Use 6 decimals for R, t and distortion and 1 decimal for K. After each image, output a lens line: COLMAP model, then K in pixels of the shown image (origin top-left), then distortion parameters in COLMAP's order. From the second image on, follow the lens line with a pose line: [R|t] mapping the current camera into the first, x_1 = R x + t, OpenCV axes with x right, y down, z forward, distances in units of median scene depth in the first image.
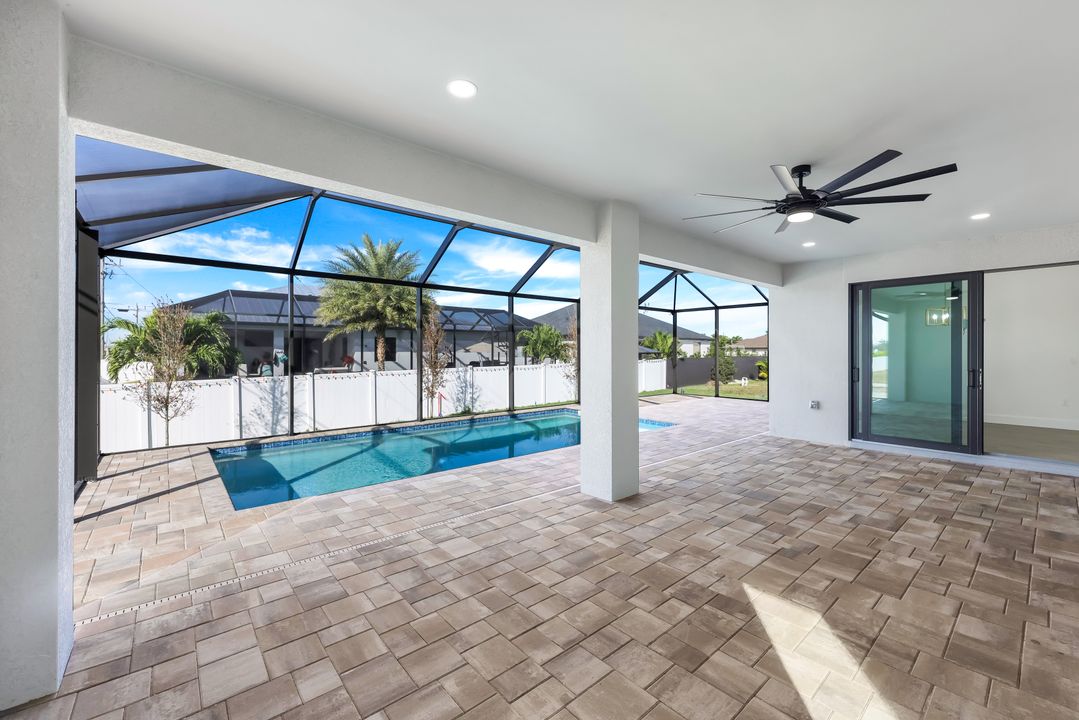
lens RADIAL K [[434.8, 0, 543.9], [0, 434.8, 357.7], [0, 0, 1]] dist [0.000533, -0.000132]
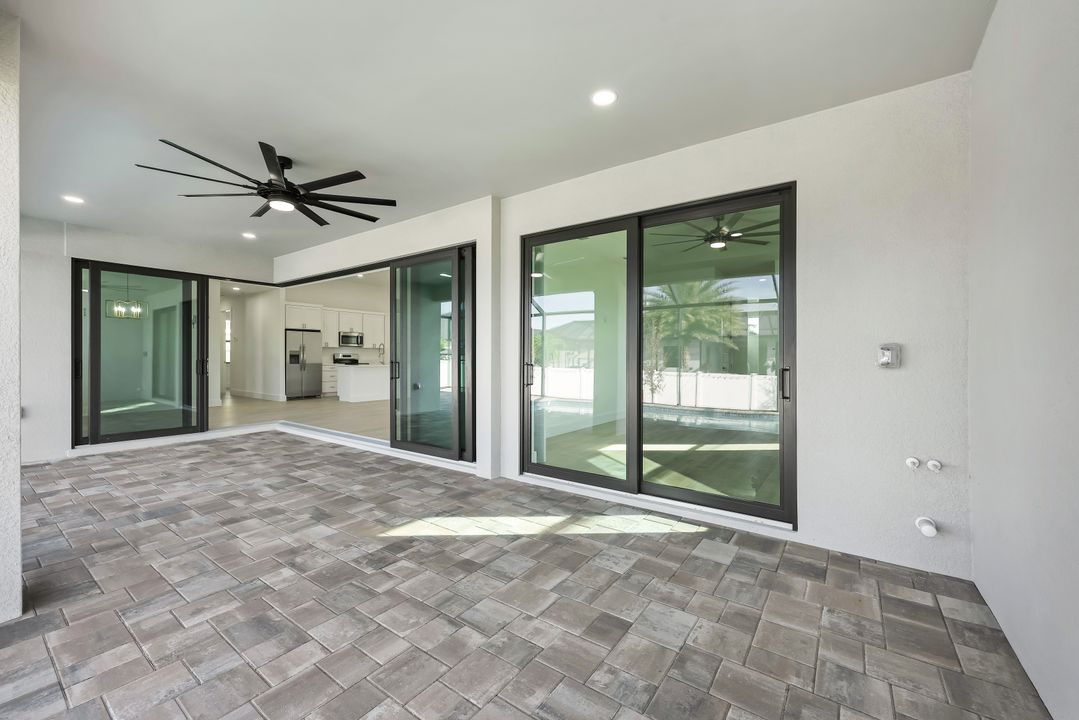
lens RADIAL K [[434.8, 0, 536.4], [0, 434.8, 356.3], [0, 0, 1]] dist [0.000533, -0.000132]
pose [[-0.223811, 0.002053, 0.974630, -0.649553], [0.007998, 0.999968, -0.000270, 0.050757], [-0.974600, 0.007735, -0.223820, 0.734692]]
